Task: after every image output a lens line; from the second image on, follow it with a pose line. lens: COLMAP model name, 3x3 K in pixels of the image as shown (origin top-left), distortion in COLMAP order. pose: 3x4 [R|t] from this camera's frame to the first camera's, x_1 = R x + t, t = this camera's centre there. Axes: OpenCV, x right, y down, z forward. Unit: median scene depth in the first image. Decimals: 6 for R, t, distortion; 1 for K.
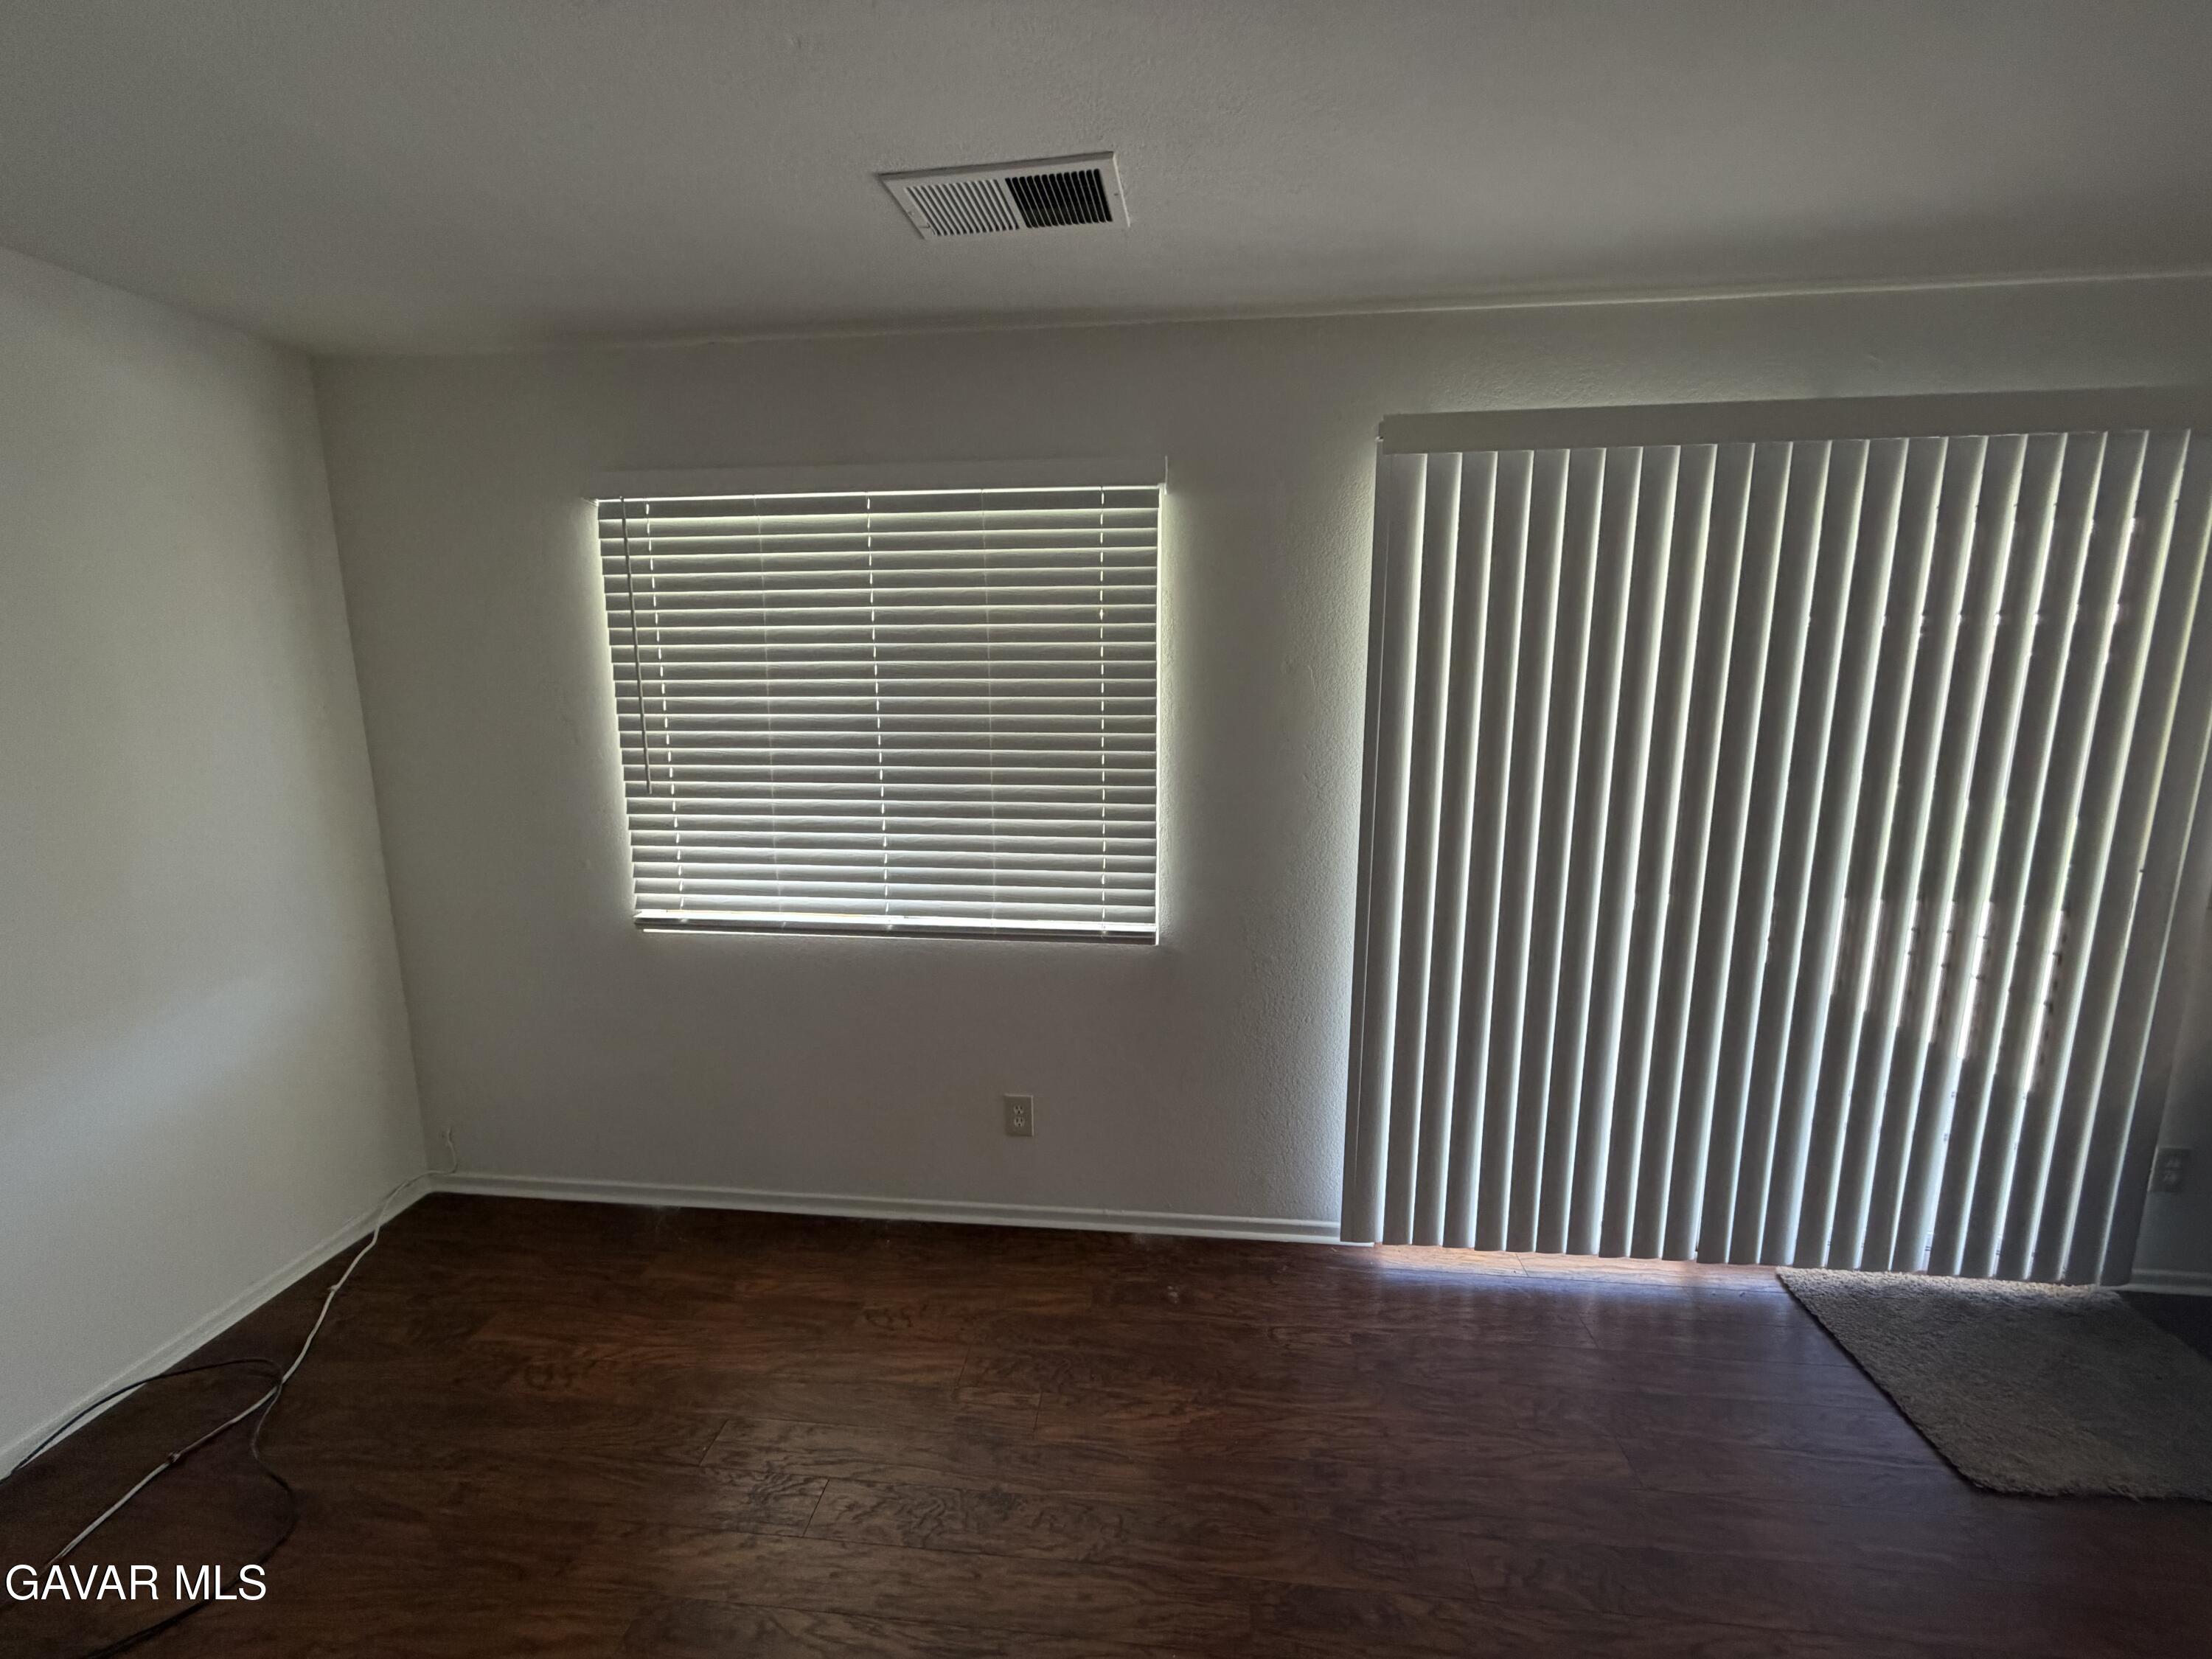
lens RADIAL K [[875.4, 0, 1092.0], [0, 875.4, 826.8], [0, 0, 1]] dist [-0.001772, -0.000196]
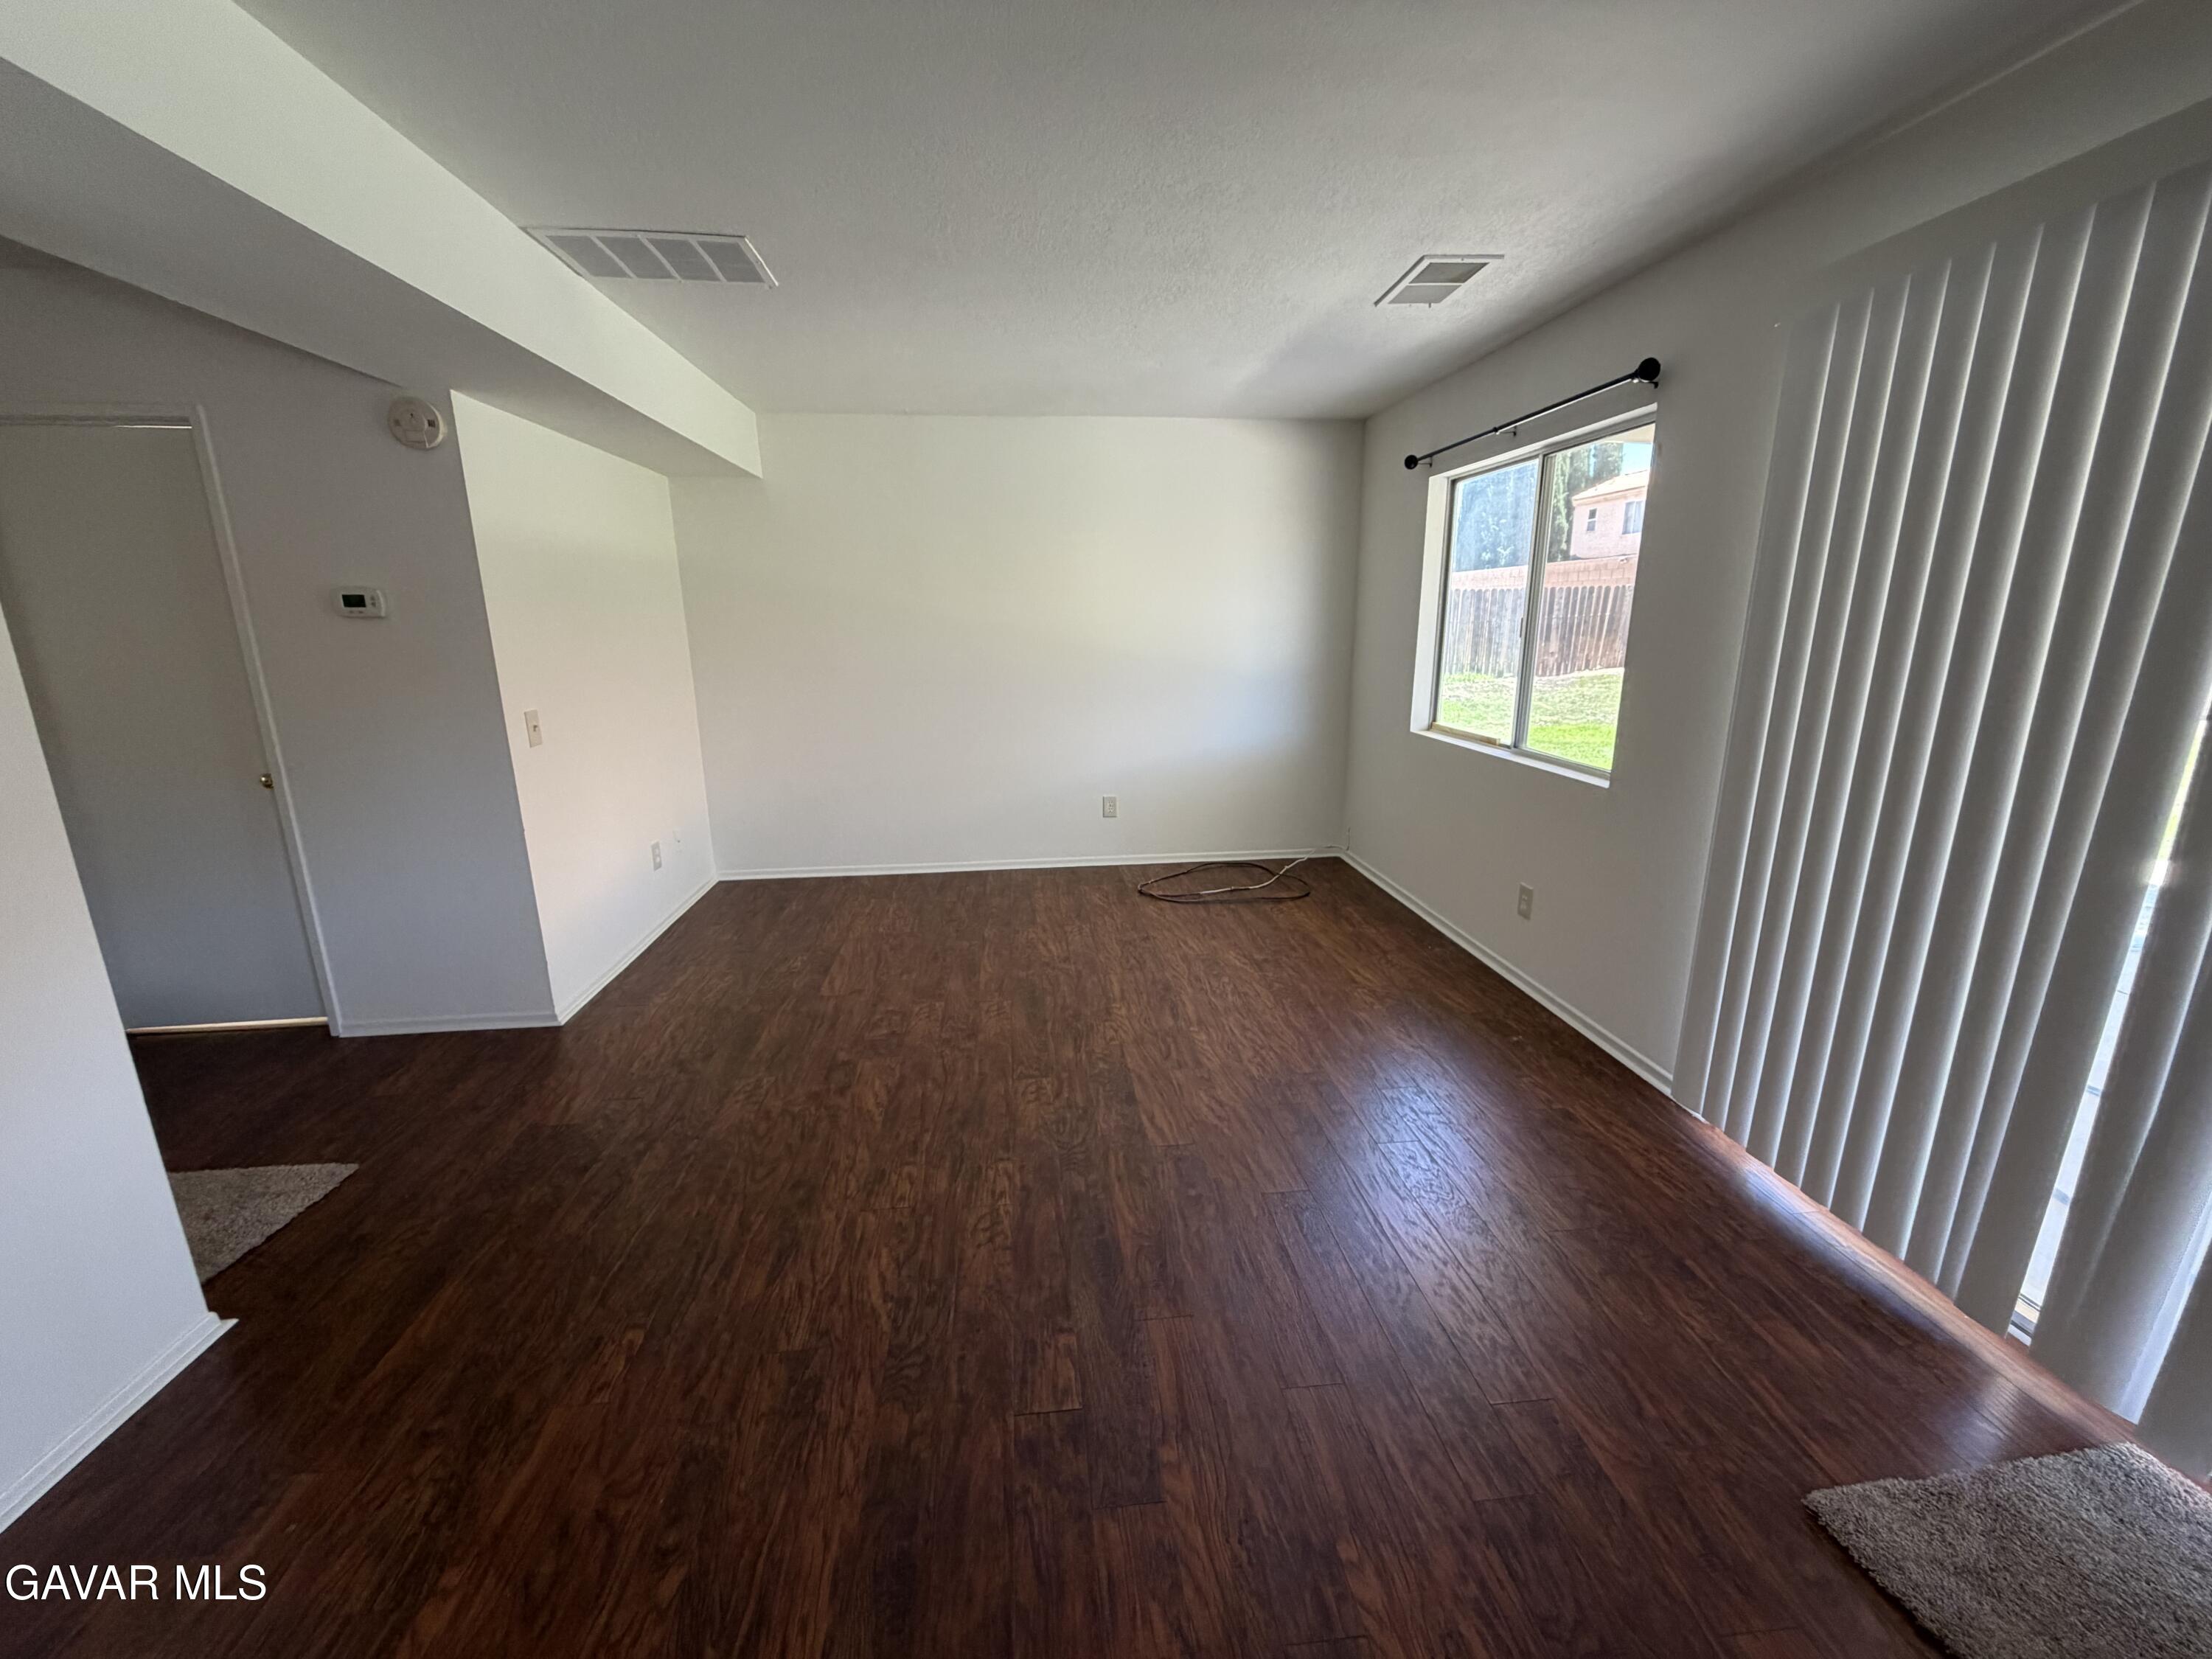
lens RADIAL K [[875.4, 0, 1092.0], [0, 875.4, 826.8], [0, 0, 1]] dist [-0.001772, -0.000196]
pose [[0.188660, 0.229571, -0.954832, 1.119179], [-0.154419, 0.967132, 0.202018, 0.055431], [0.969826, 0.109331, 0.217909, 0.055121]]
